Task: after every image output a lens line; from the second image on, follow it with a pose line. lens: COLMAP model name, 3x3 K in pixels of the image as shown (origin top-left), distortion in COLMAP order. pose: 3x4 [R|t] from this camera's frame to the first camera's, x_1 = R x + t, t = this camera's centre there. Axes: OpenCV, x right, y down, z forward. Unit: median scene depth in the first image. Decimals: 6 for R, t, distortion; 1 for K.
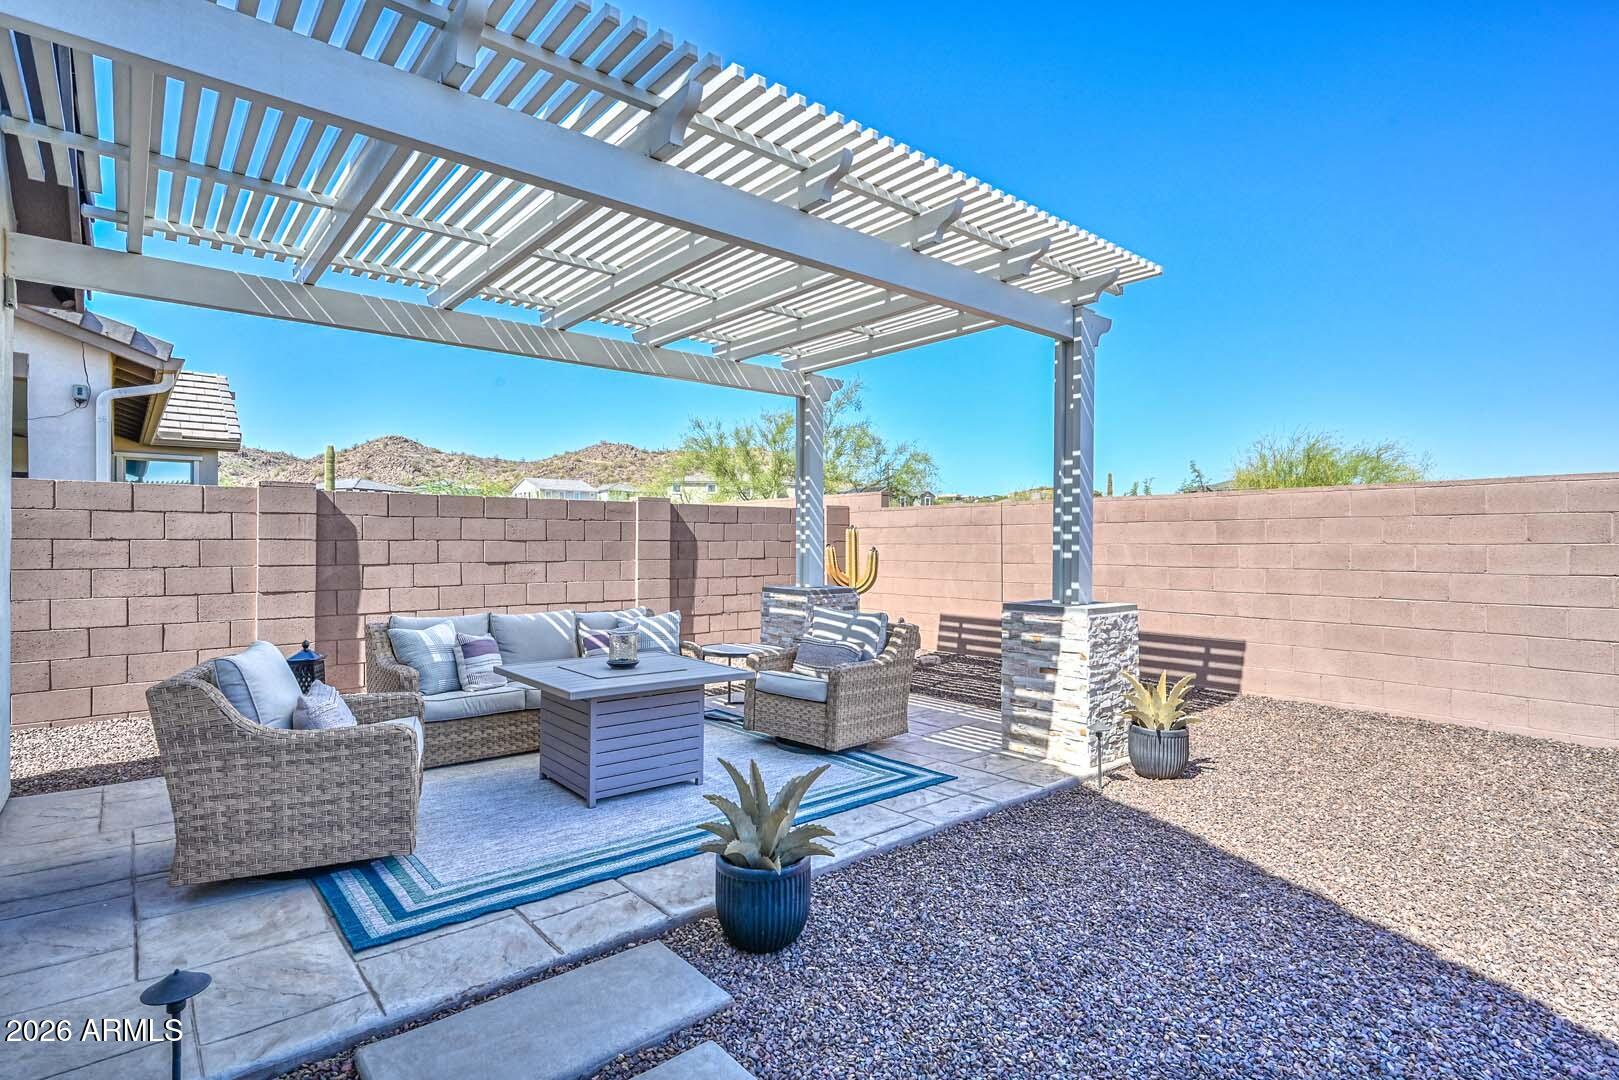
lens RADIAL K [[811.8, 0, 801.1], [0, 811.8, 544.6], [0, 0, 1]] dist [0.004115, -0.001275]
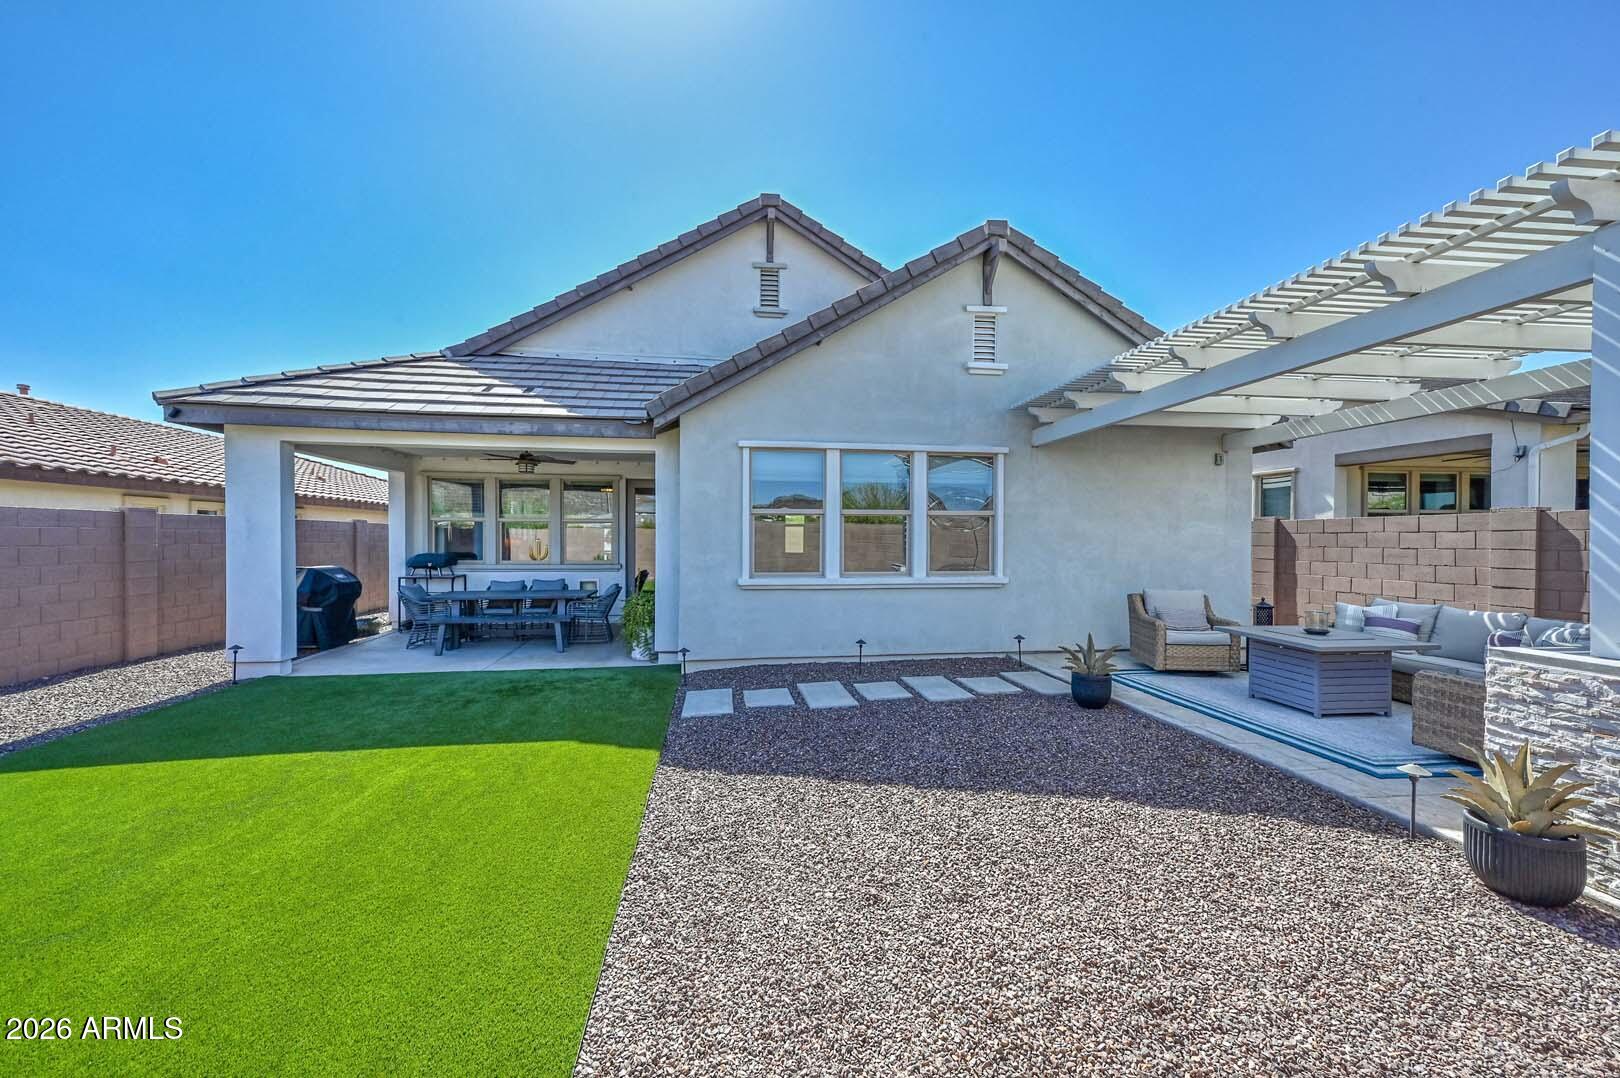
lens RADIAL K [[629.0, 0, 806.0], [0, 629.0, 536.4], [0, 0, 1]] dist [0.020260, -0.000085]
pose [[-0.524926, -0.003343, -0.851141, 0.949081], [-0.006410, 0.999979, 0.000025, -0.021238], [0.851123, 0.005469, -0.524937, 0.570981]]
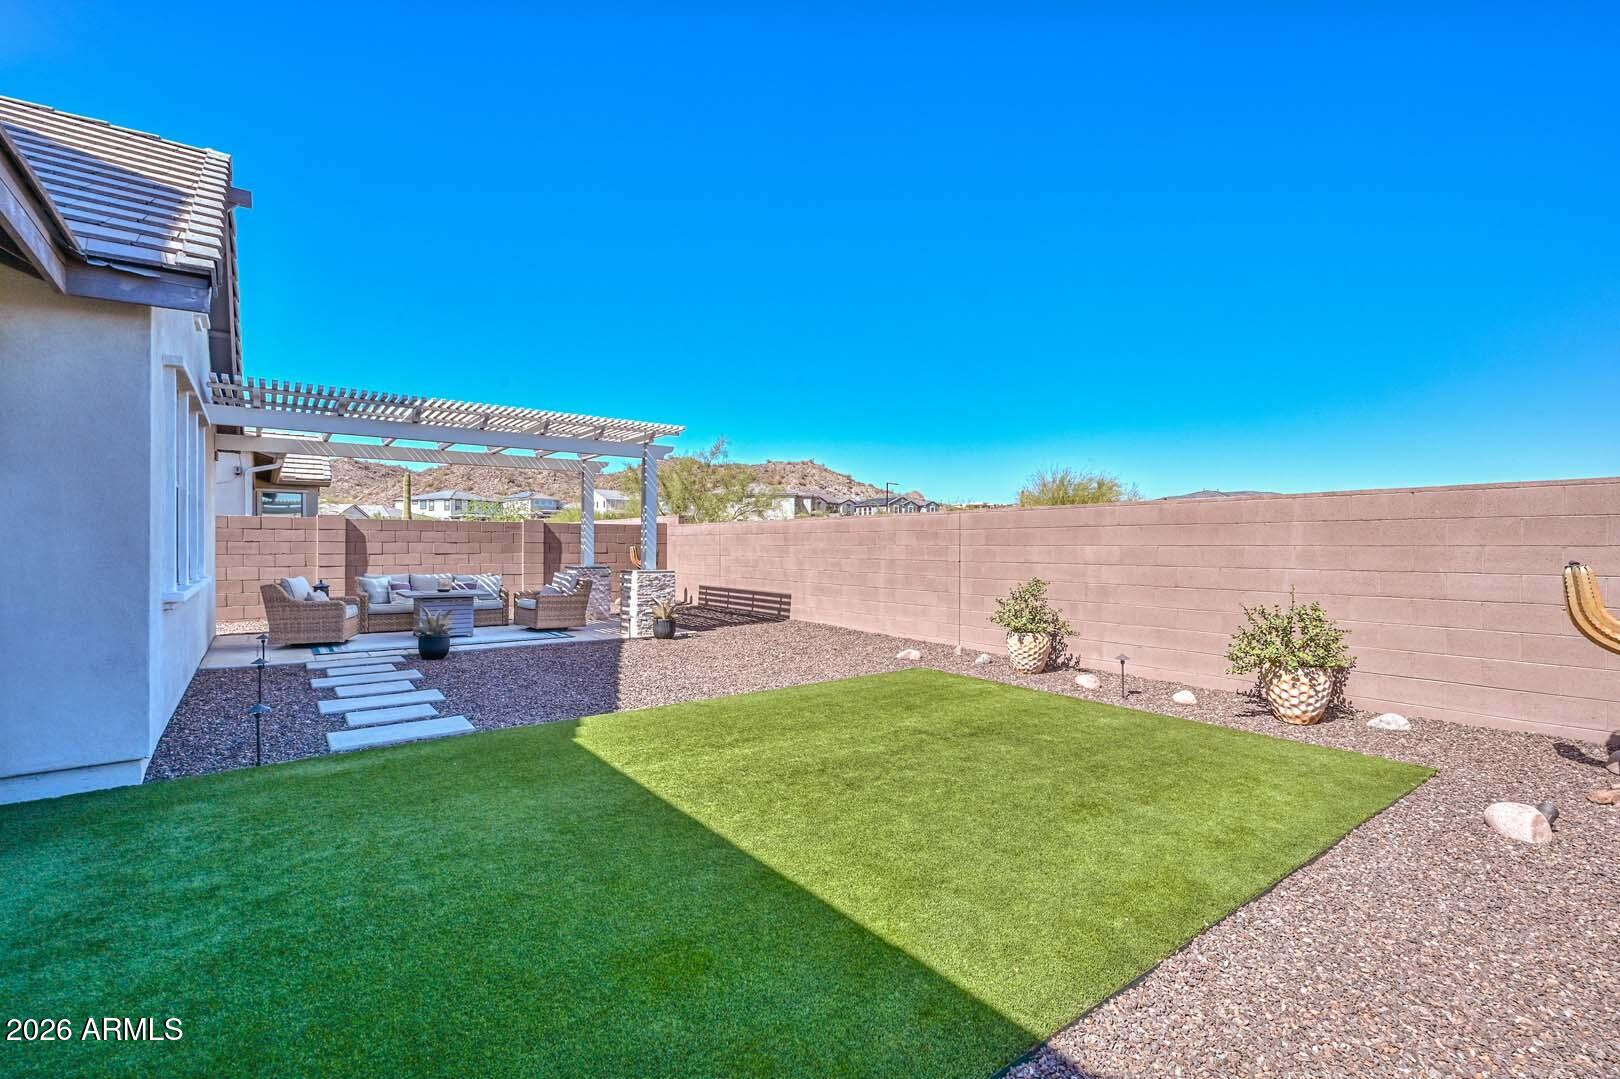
lens RADIAL K [[738.9, 0, 811.8], [0, 738.9, 548.2], [0, 0, 1]] dist [0.016584, 0.000455]
pose [[0.998040, 0.003185, -0.062506, 0.765936], [-0.003098, 0.999994, 0.001500, 0.004025], [0.062510, -0.001304, 0.998043, -0.892130]]
